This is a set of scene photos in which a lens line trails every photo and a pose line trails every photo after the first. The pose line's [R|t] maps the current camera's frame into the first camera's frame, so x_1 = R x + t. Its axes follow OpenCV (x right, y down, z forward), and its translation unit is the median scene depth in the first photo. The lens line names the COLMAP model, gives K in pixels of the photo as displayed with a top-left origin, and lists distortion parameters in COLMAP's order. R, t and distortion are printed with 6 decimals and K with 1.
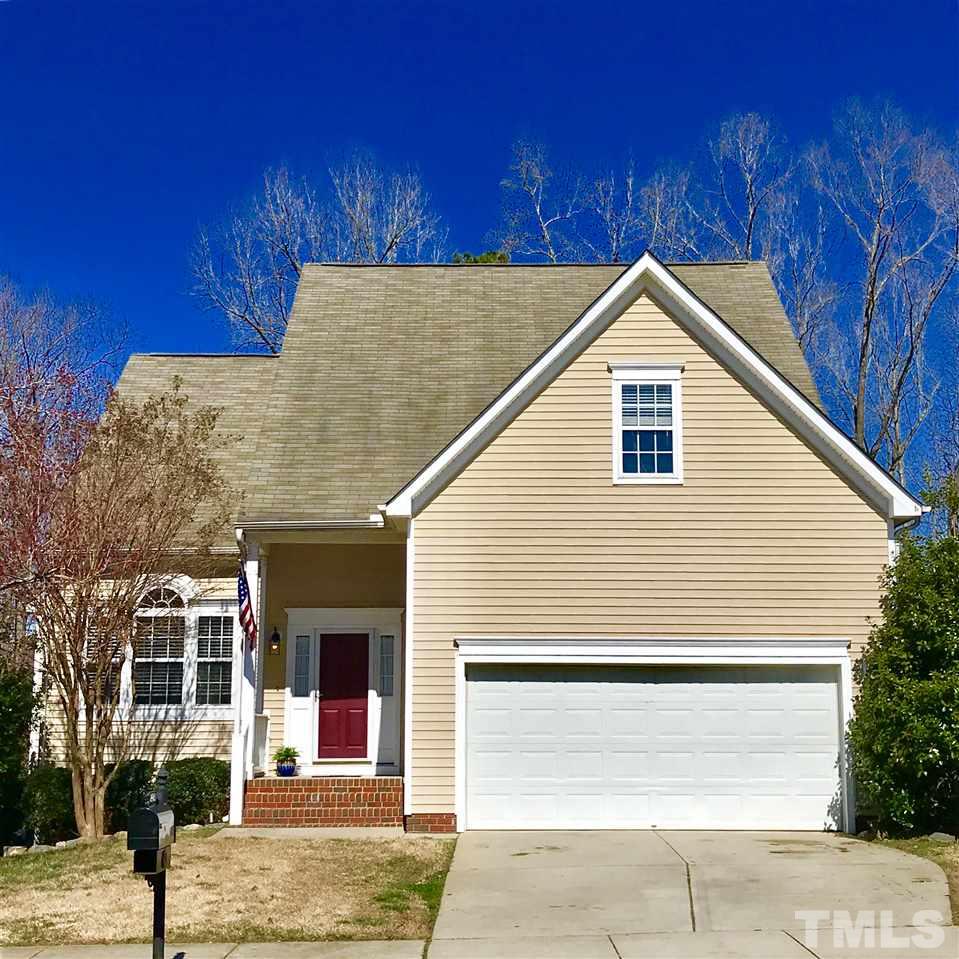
lens RADIAL K [[1547.6, 0, 478.0], [0, 1547.6, 457.0], [0, 0, 1]] dist [0.125945, -0.242419]
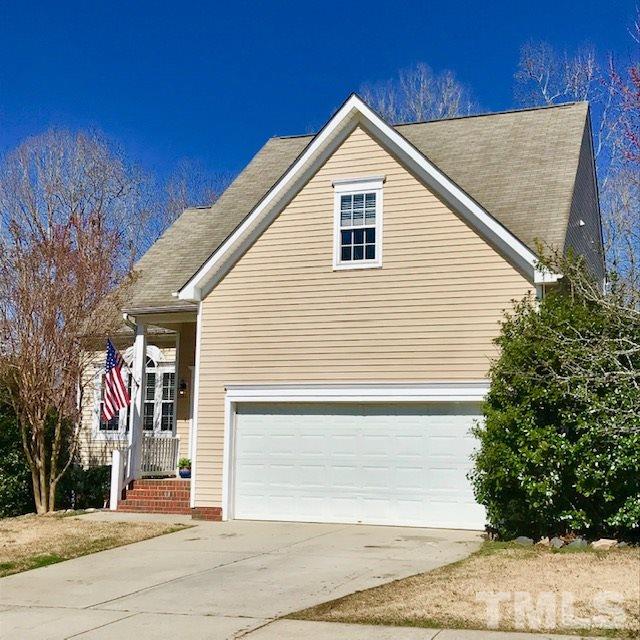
lens RADIAL K [[966.7, 0, 320.3], [0, 966.7, 308.7], [0, 0, 1]] dist [0.093929, -0.127519]
pose [[0.935074, -0.038892, -0.352314, 0.368864], [0.049912, 0.998506, 0.022246, 0.031681], [0.350922, -0.038386, 0.935618, 0.202466]]
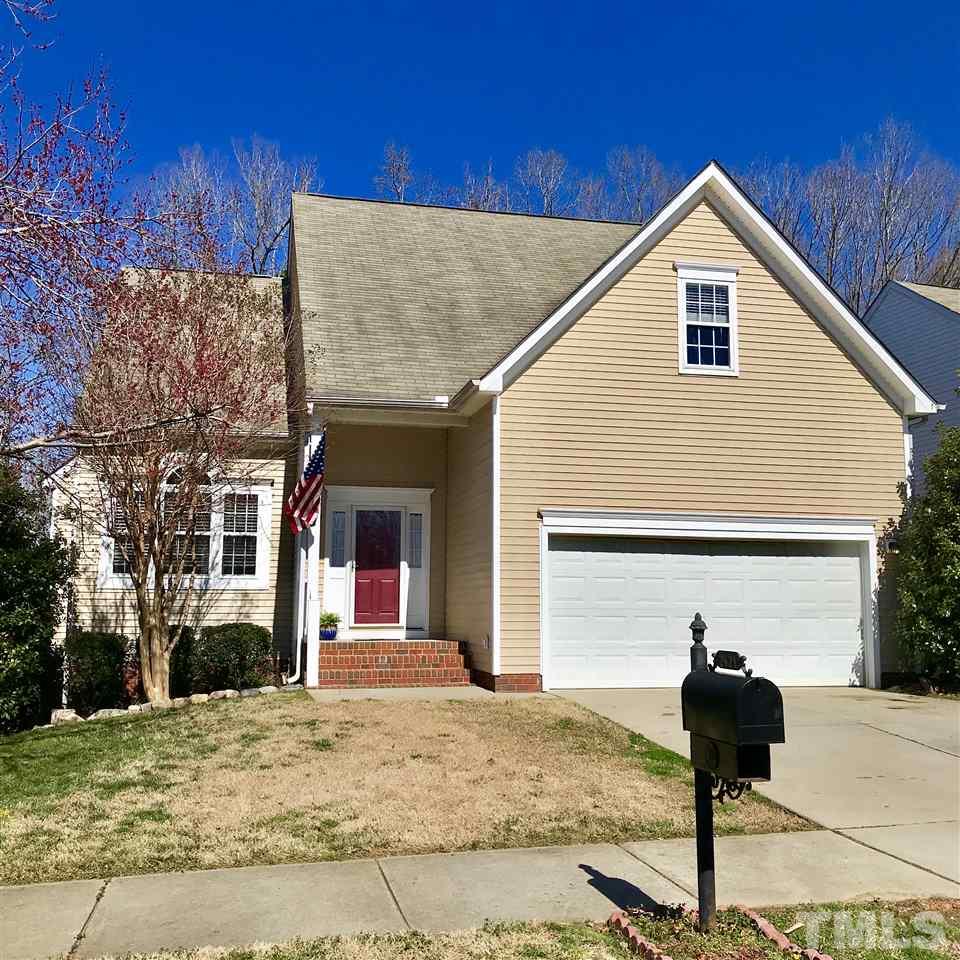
lens RADIAL K [[1048.0, 0, 480.7], [0, 1048.0, 465.7], [0, 0, 1]] dist [0.139621, -0.389190]
pose [[0.973813, 0.034698, 0.224687, -0.209518], [-0.043016, 0.998554, 0.032229, 0.063691], [-0.223244, -0.041050, 0.973898, 0.305076]]
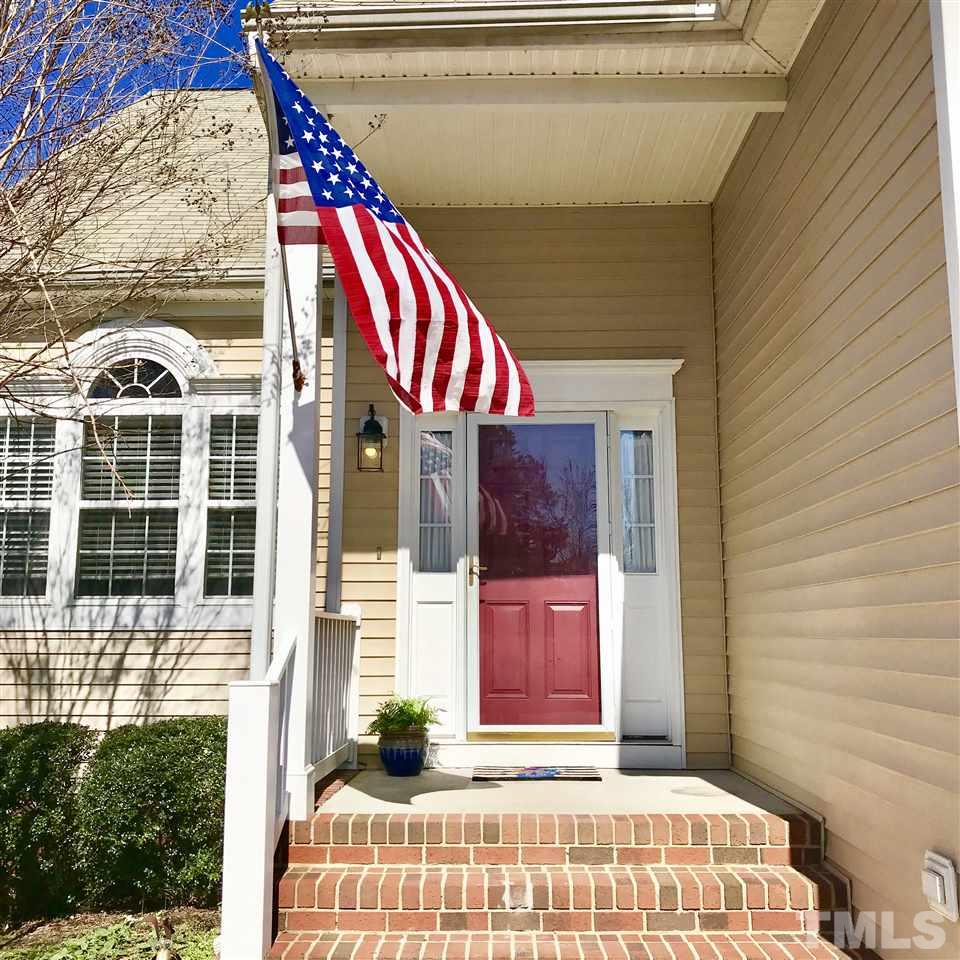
lens RADIAL K [[1048.0, 0, 480.7], [0, 1048.0, 465.7], [0, 0, 1]] dist [0.139621, -0.389190]
pose [[0.999865, -0.002206, -0.016252, -0.110520], [0.002444, 0.999890, 0.014621, 0.138734], [0.016218, -0.014659, 0.999761, 0.821826]]
